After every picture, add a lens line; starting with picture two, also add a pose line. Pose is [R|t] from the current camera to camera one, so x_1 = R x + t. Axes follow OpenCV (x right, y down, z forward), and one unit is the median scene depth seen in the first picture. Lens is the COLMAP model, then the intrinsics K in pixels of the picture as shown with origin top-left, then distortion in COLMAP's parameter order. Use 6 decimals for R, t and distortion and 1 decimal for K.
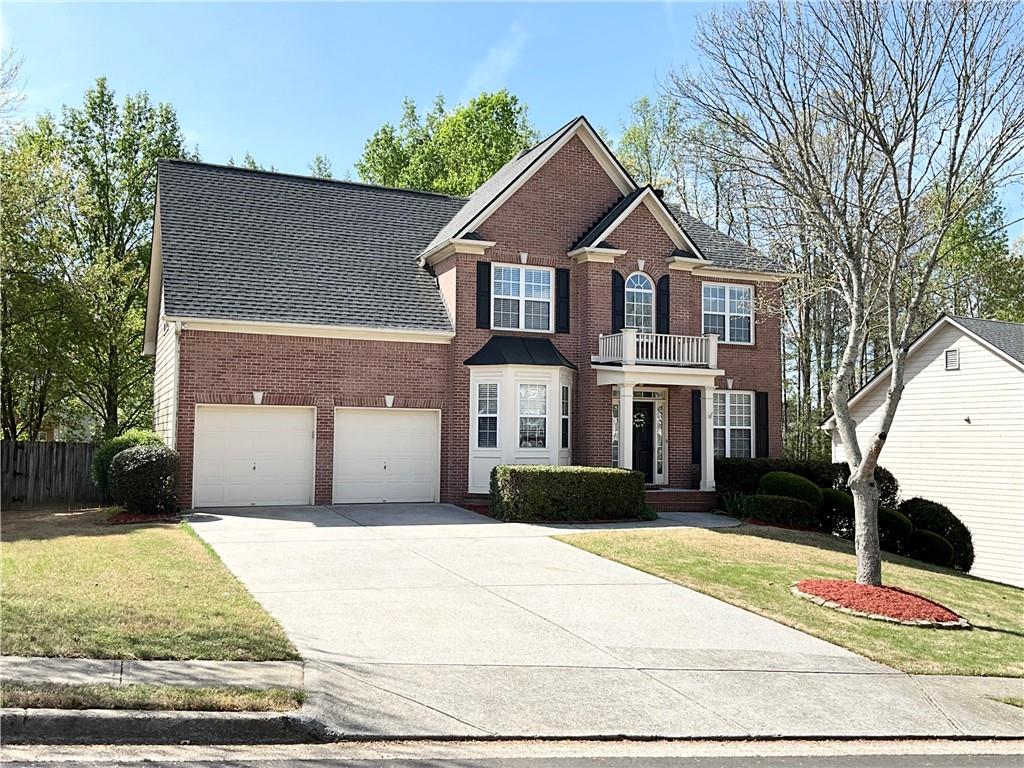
lens RADIAL K [[951.3, 0, 512.3], [0, 951.3, 383.7], [0, 0, 1]] dist [0.079752, 0.000000]
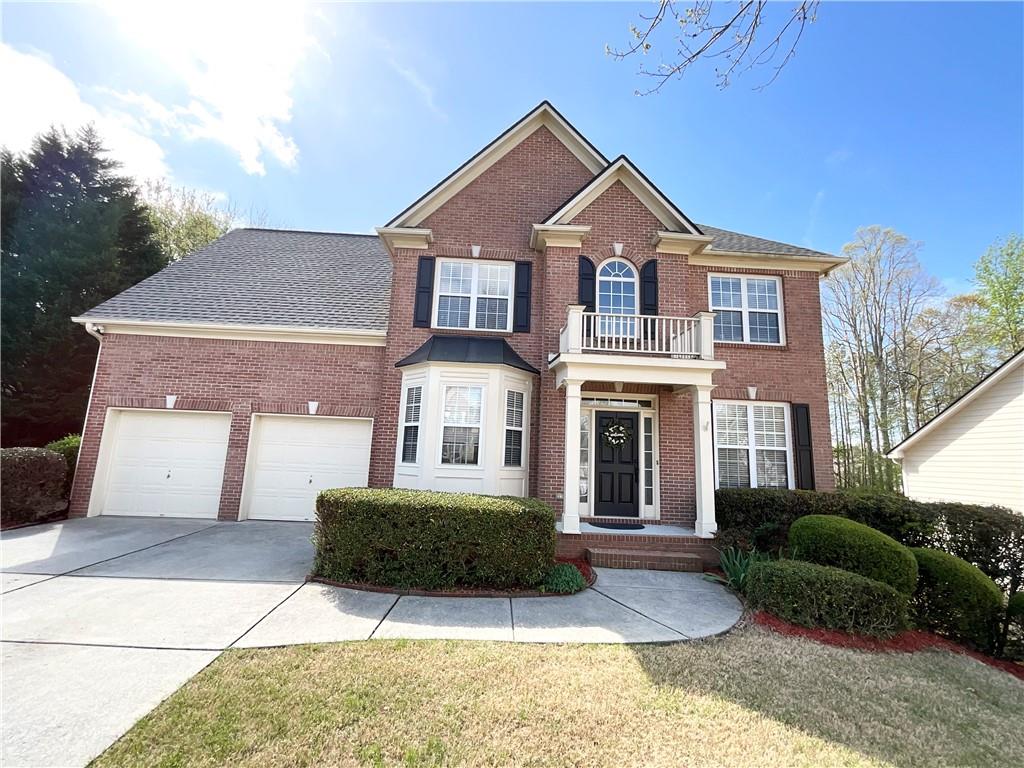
lens RADIAL K [[445.0, 0, 513.3], [0, 445.0, 384.8], [0, 0, 1]] dist [-0.005022, 0.000095]
pose [[0.931935, -0.034655, -0.360965, 0.191934], [-0.007601, 0.993338, -0.114990, 0.041187], [0.362545, 0.109907, 0.925463, 0.635193]]
